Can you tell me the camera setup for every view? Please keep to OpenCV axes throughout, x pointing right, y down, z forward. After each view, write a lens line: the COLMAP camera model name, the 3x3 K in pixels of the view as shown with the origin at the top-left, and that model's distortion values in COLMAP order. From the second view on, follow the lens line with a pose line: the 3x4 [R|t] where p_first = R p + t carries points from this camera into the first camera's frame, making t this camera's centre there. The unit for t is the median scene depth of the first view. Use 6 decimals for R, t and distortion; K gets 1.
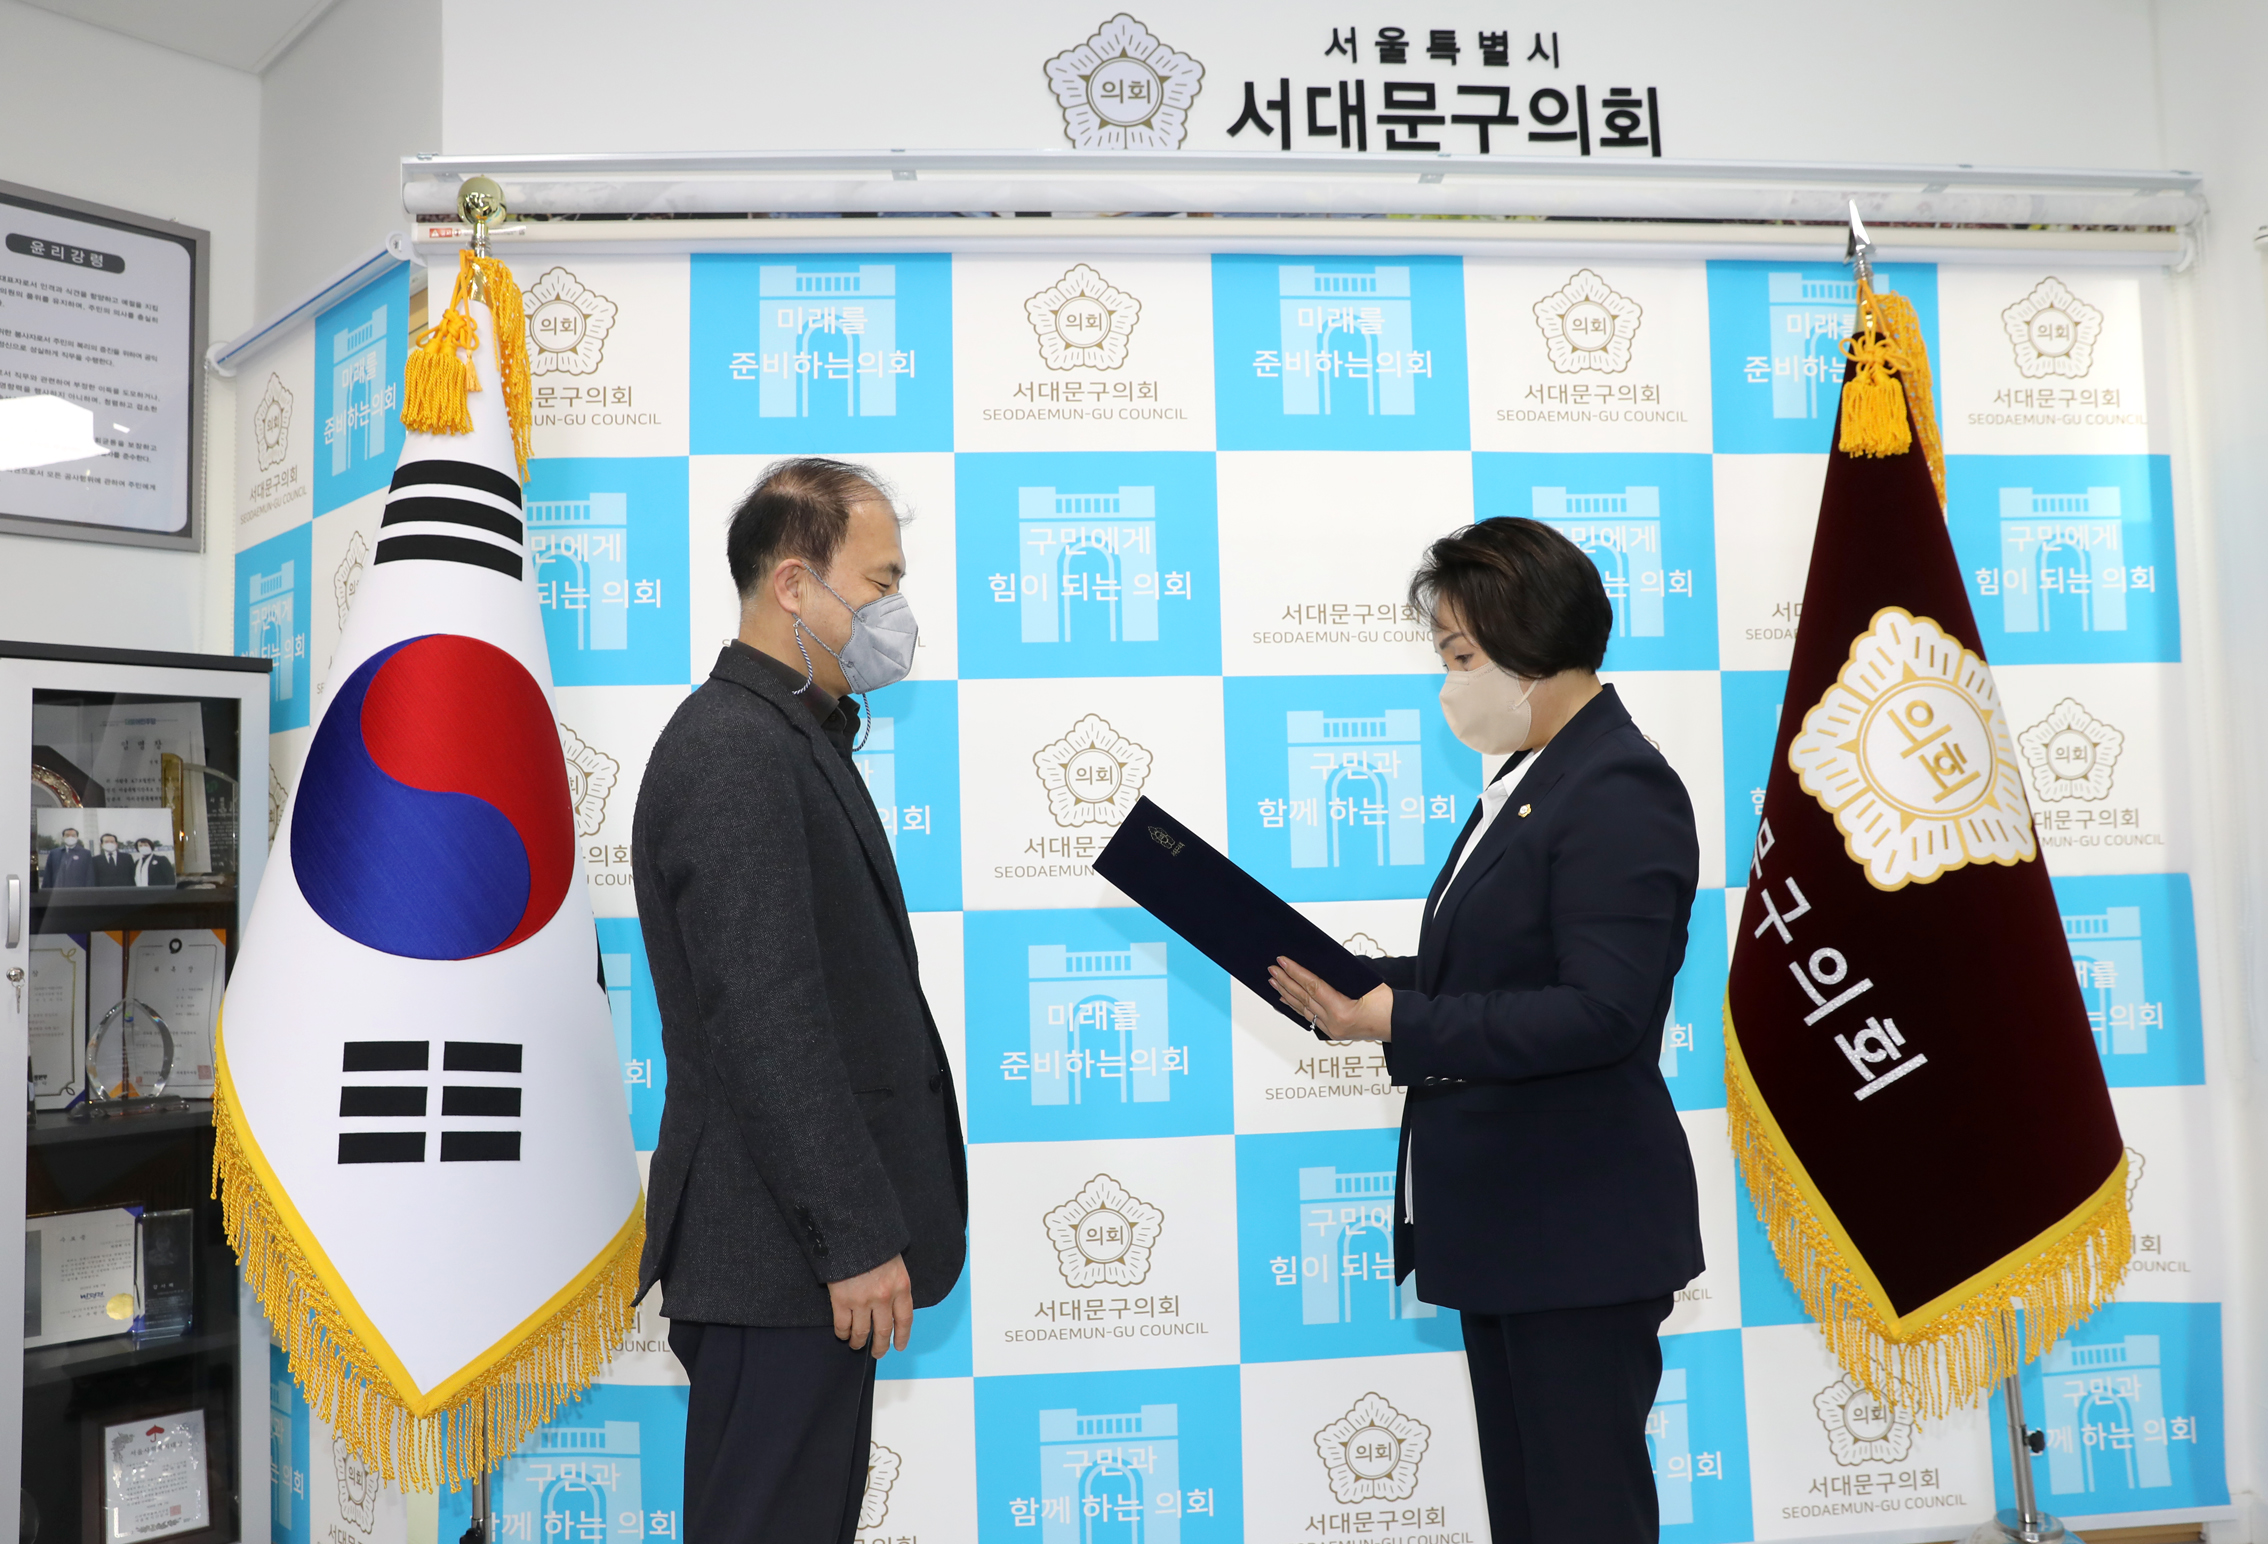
lens RADIAL K [[1657.8, 0, 1197.2], [0, 1657.8, 782.7], [0, 0, 1]] dist [-0.108757, 0.087044]
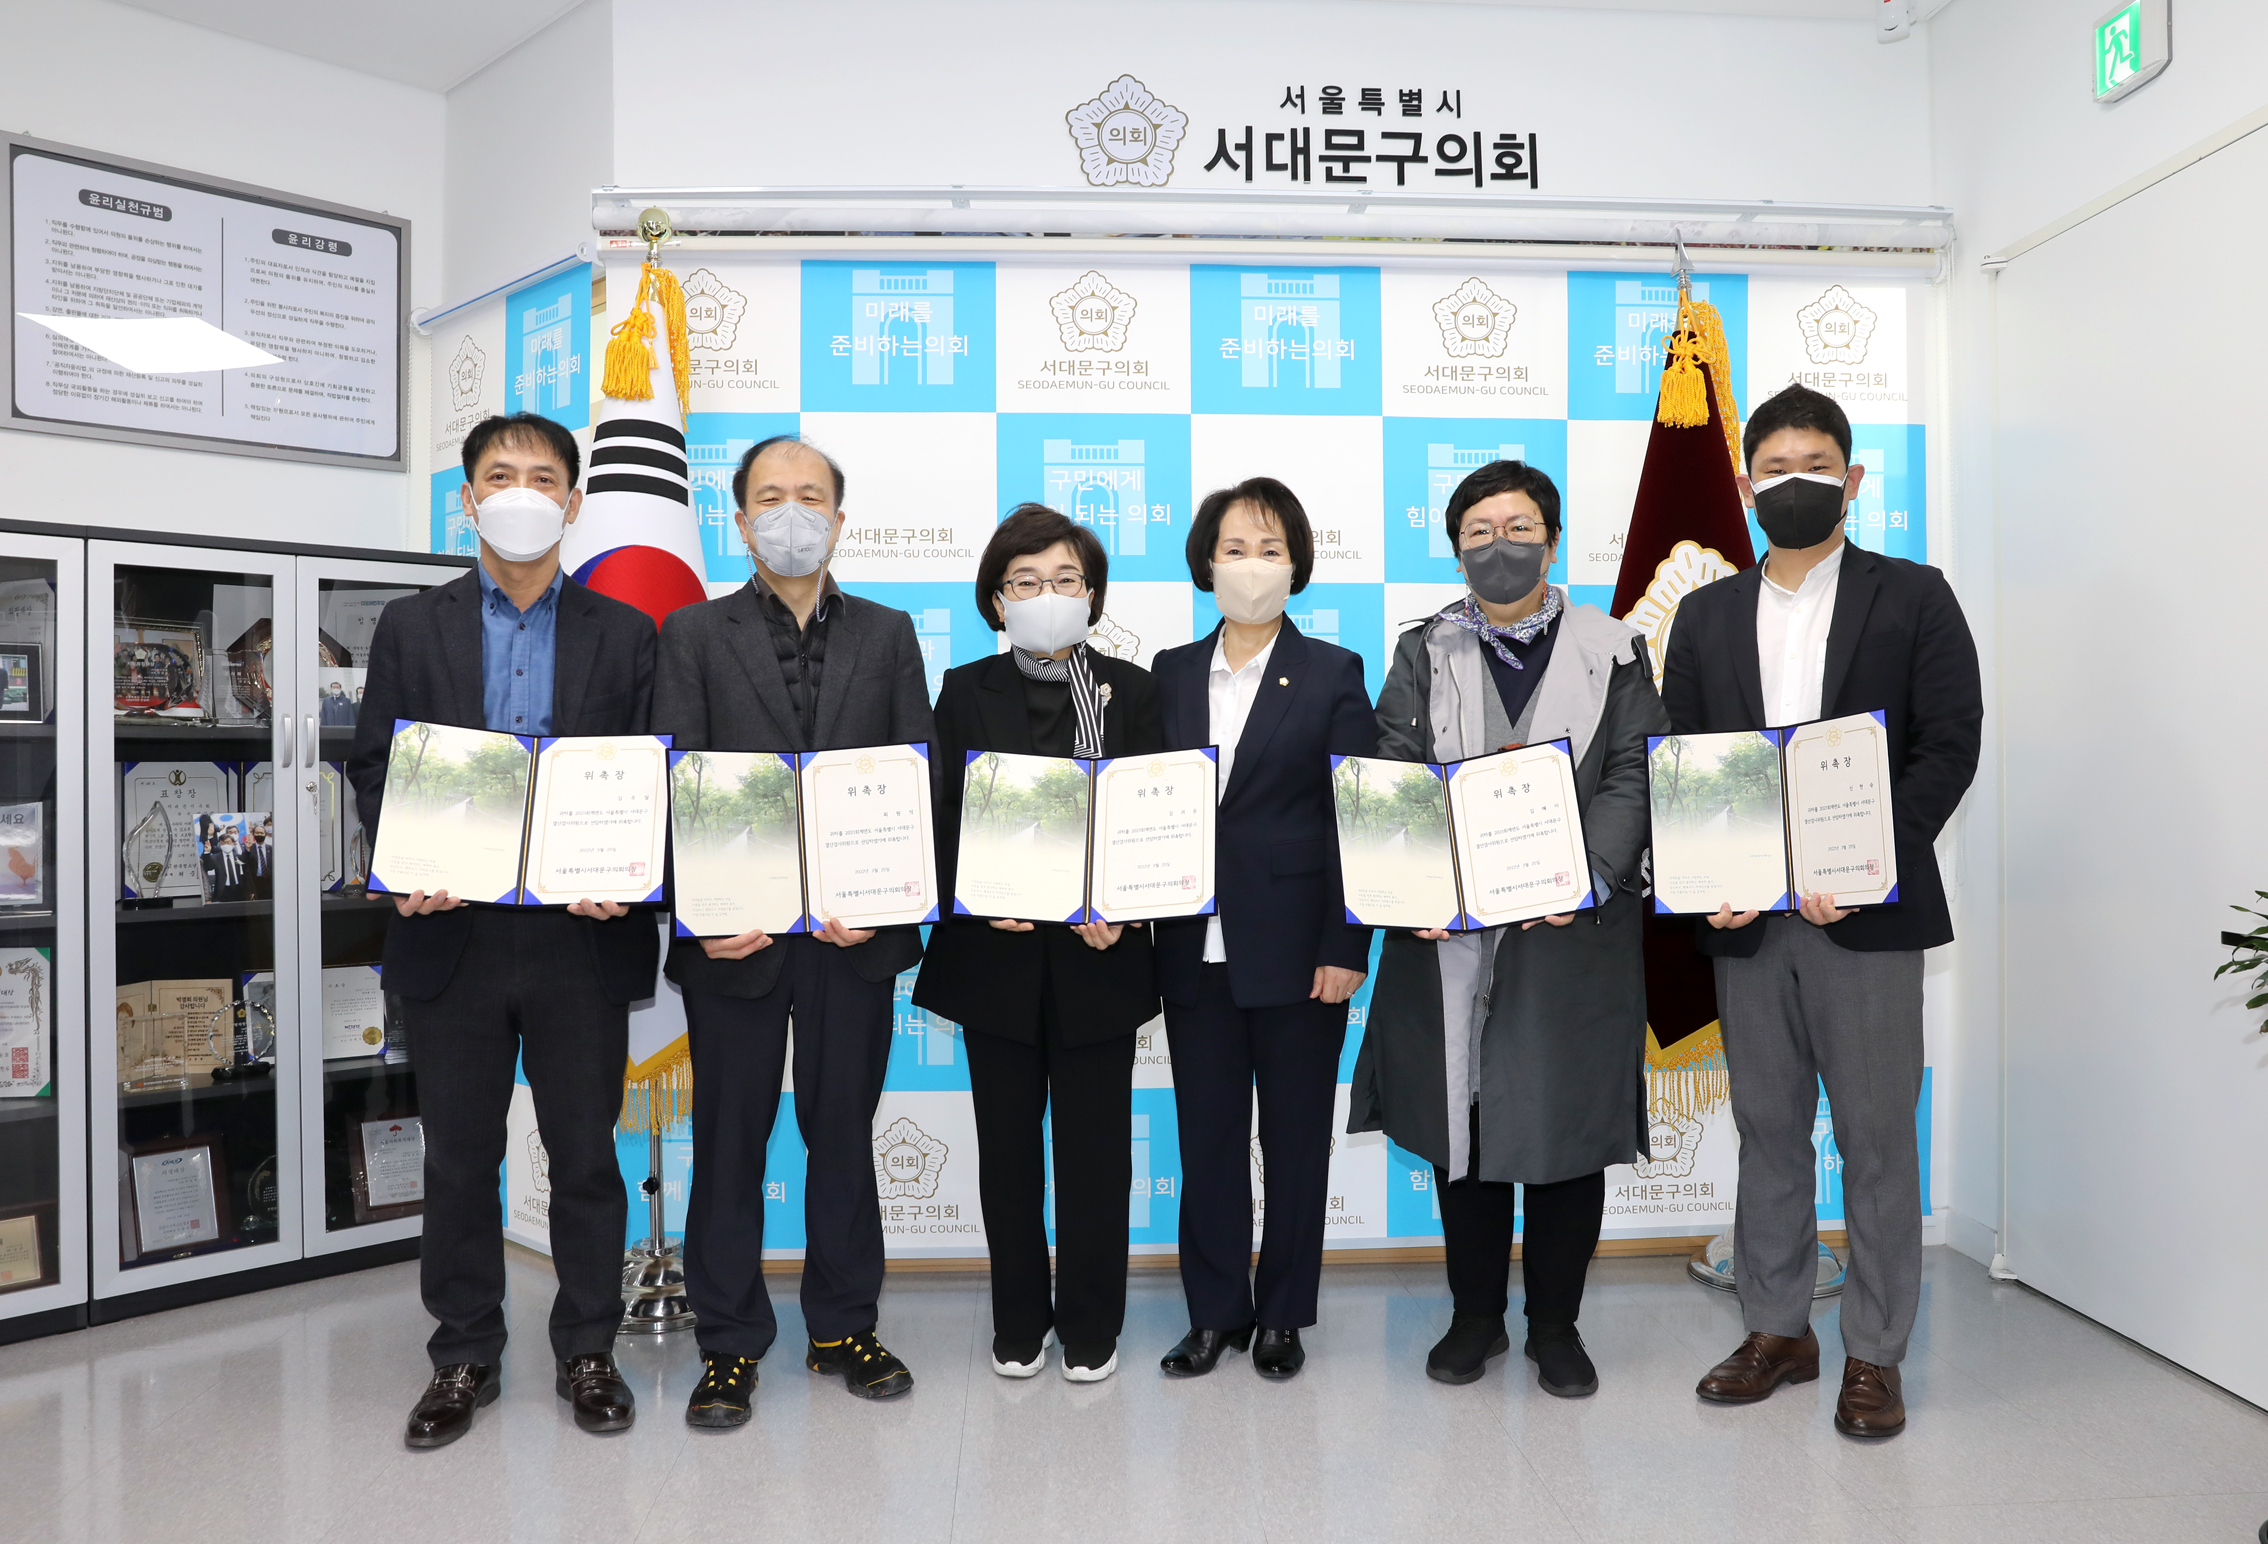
lens RADIAL K [[1623.2, 0, 1153.9], [0, 1623.2, 759.7], [0, 0, 1]] dist [-0.106593, 0.087133]
pose [[0.999686, 0.018662, -0.016725, 0.008620], [-0.017748, 0.998427, 0.053189, 0.010399], [0.017692, -0.052875, 0.998444, -0.328038]]
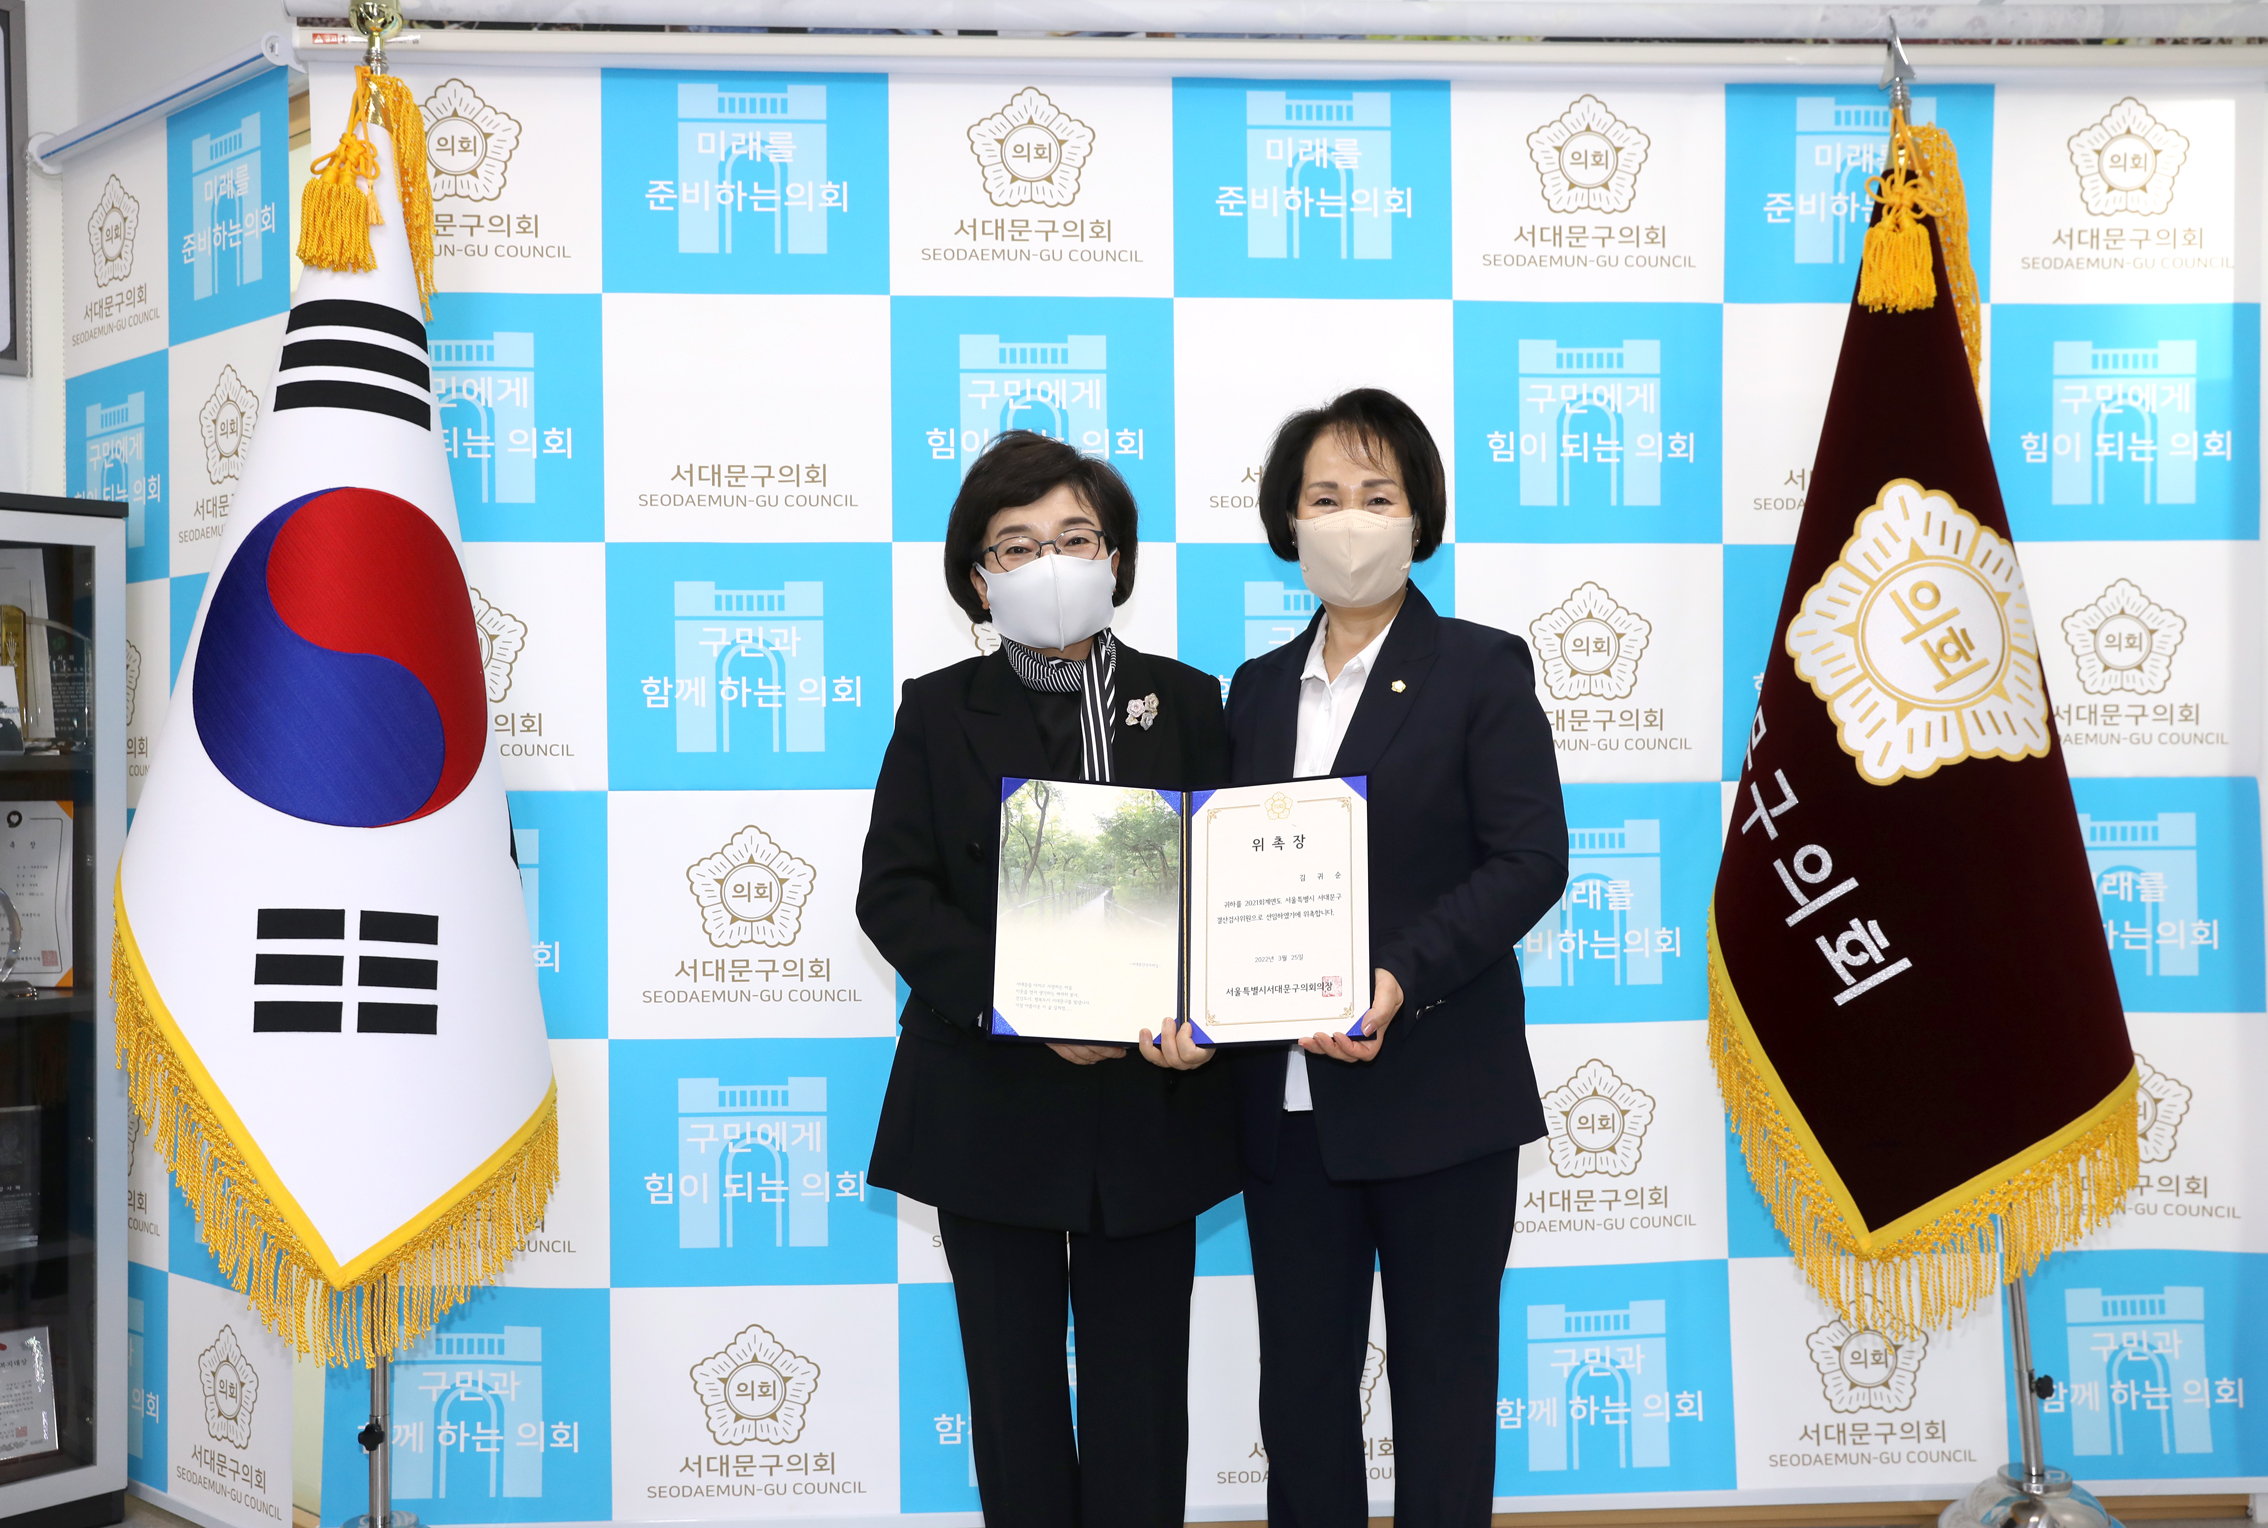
lens RADIAL K [[2166.0, 0, 1150.7], [0, 2166.0, 761.9], [0, 0, 1]] dist [-0.031927, 0.109134]
pose [[0.999741, 0.017426, -0.014619, 0.020897], [-0.016709, 0.998716, 0.047821, 0.000702], [0.015434, -0.047564, 0.998749, -0.221265]]
